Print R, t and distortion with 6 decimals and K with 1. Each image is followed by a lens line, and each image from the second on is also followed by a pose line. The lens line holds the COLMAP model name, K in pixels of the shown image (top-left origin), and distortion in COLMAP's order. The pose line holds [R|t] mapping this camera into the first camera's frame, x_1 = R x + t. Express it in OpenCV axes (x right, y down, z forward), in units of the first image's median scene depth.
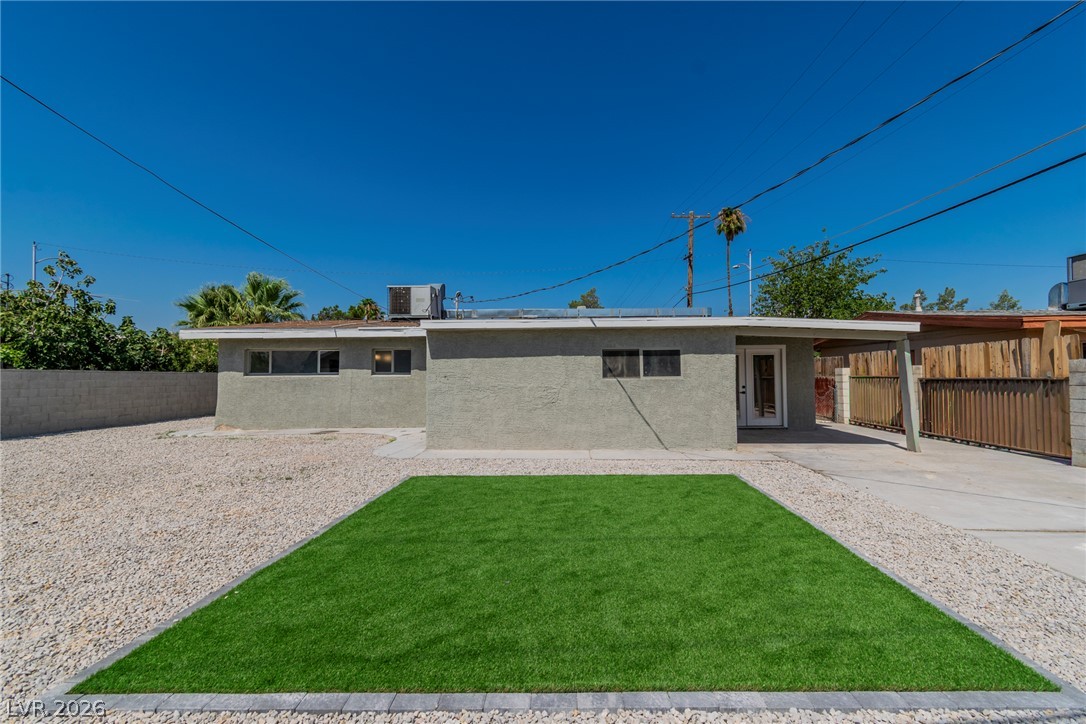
lens RADIAL K [[476.2, 0, 559.9], [0, 476.2, 361.4], [0, 0, 1]] dist [0.001531, 0.000005]
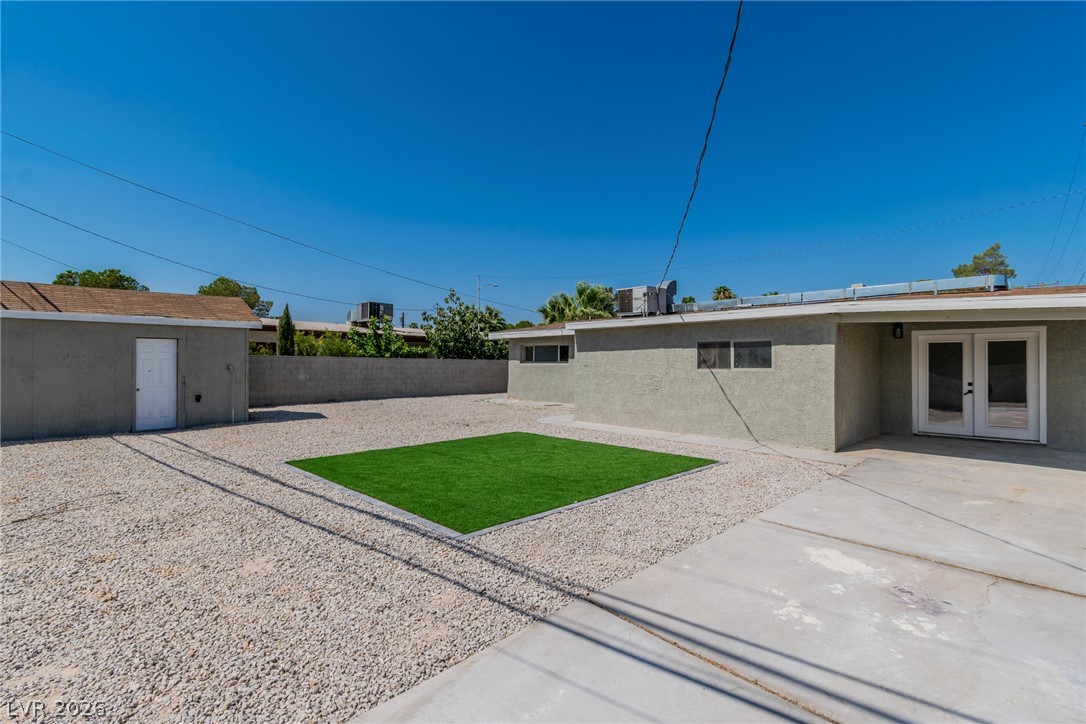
lens RADIAL K [[499.3, 0, 547.4], [0, 499.3, 360.5], [0, 0, 1]] dist [0.000019, -0.000325]
pose [[0.717148, 0.005146, -0.696902, 0.629294], [0.011966, 0.999734, 0.019695, -0.009747], [0.696818, -0.022464, 0.716896, -0.044136]]
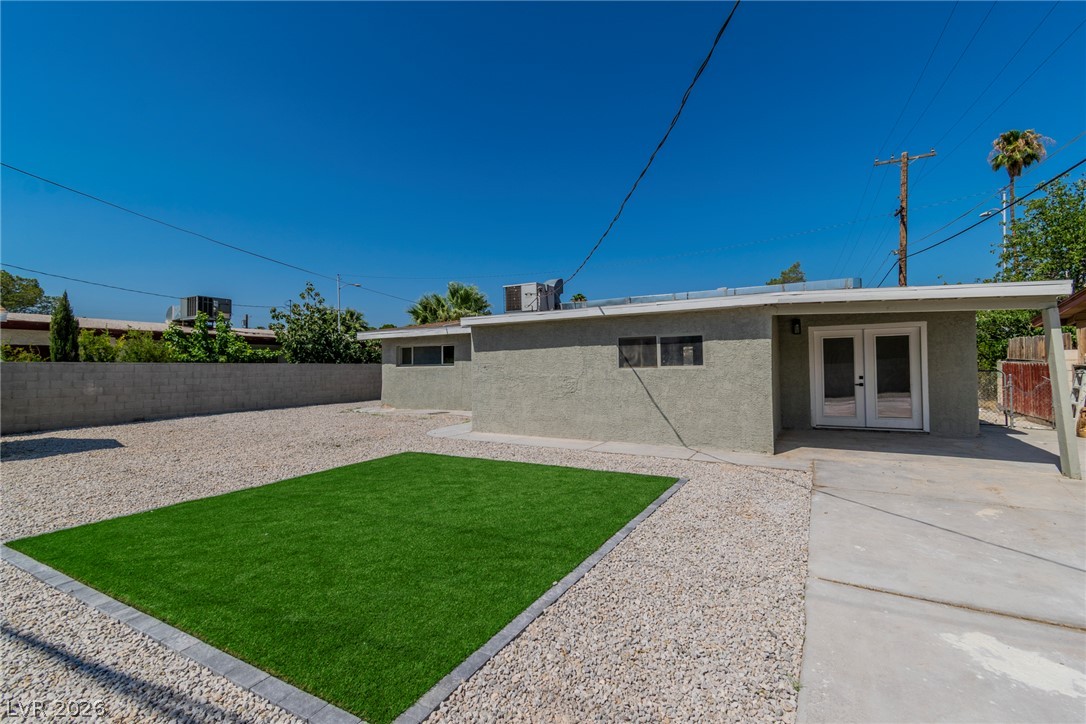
lens RADIAL K [[473.3, 0, 547.6], [0, 473.3, 358.2], [0, 0, 1]] dist [0.003759, -0.000312]
pose [[0.883080, -0.013972, -0.469014, 0.408180], [0.022715, 0.999658, 0.012989, -0.000084], [0.468672, -0.022124, 0.883095, 0.090223]]
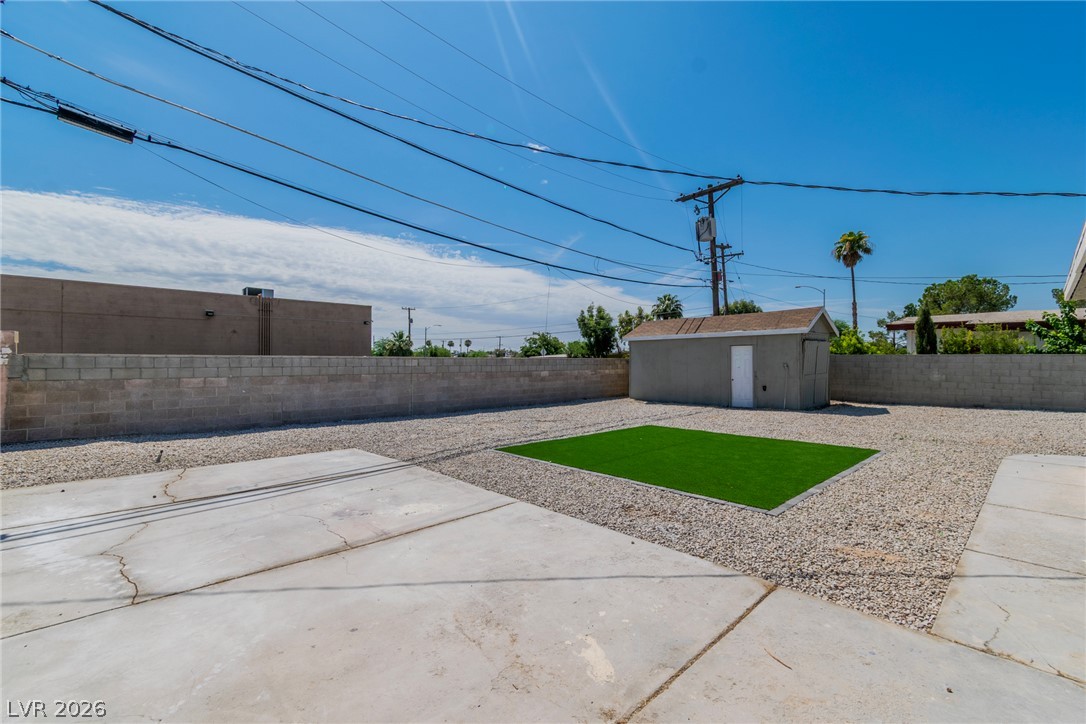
lens RADIAL K [[473.3, 0, 547.6], [0, 473.3, 358.2], [0, 0, 1]] dist [0.003759, -0.000312]
pose [[-0.706872, 0.001534, -0.707340, 0.788700], [0.025887, 0.999384, -0.023703, 0.018338], [0.706867, -0.035066, -0.706476, 0.925147]]
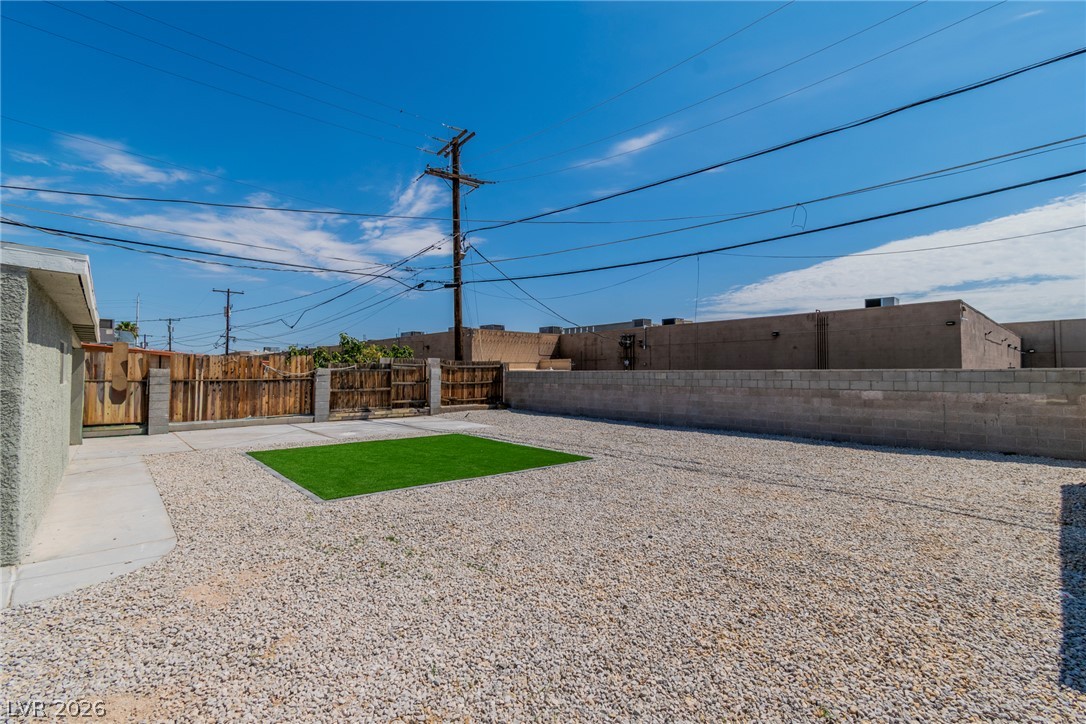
lens RADIAL K [[473.3, 0, 547.6], [0, 473.3, 358.2], [0, 0, 1]] dist [0.003759, -0.000312]
pose [[-0.683423, 0.031350, 0.729349, -0.883607], [-0.017243, 0.998106, -0.059060, 0.028208], [-0.729819, -0.052939, -0.681588, 0.947331]]
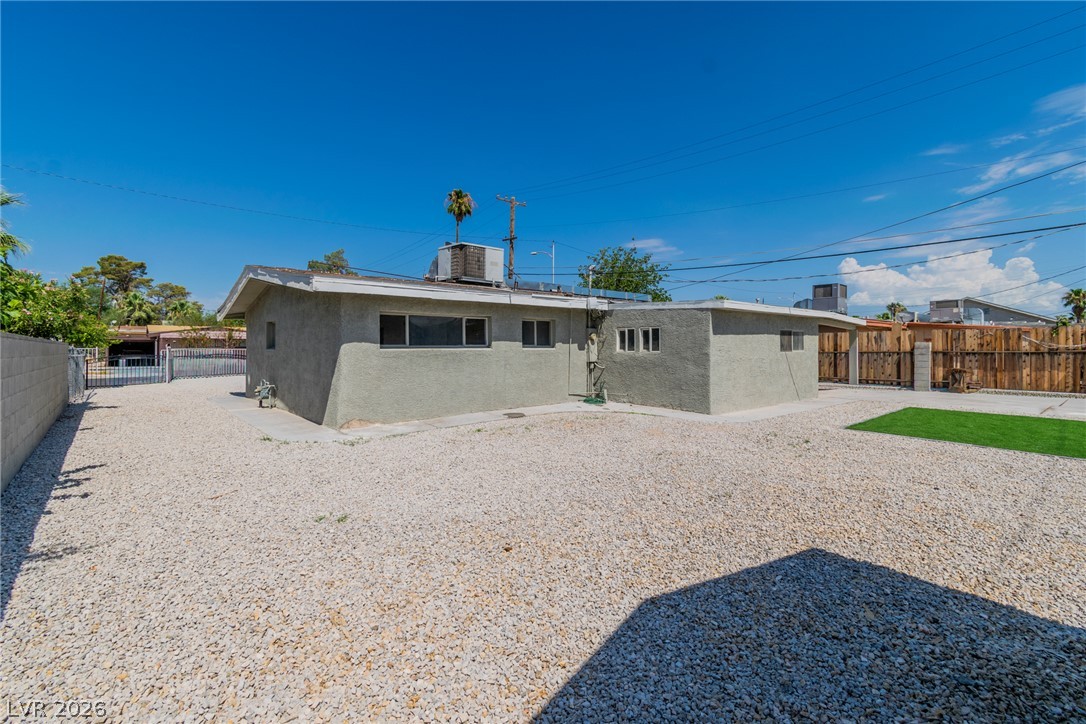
lens RADIAL K [[473.3, 0, 547.6], [0, 473.3, 358.2], [0, 0, 1]] dist [0.003759, -0.000312]
pose [[0.750000, -0.011271, 0.661342, -1.297857], [-0.022524, 0.998840, 0.042567, 0.012102], [-0.661054, -0.046821, 0.748876, 0.424933]]
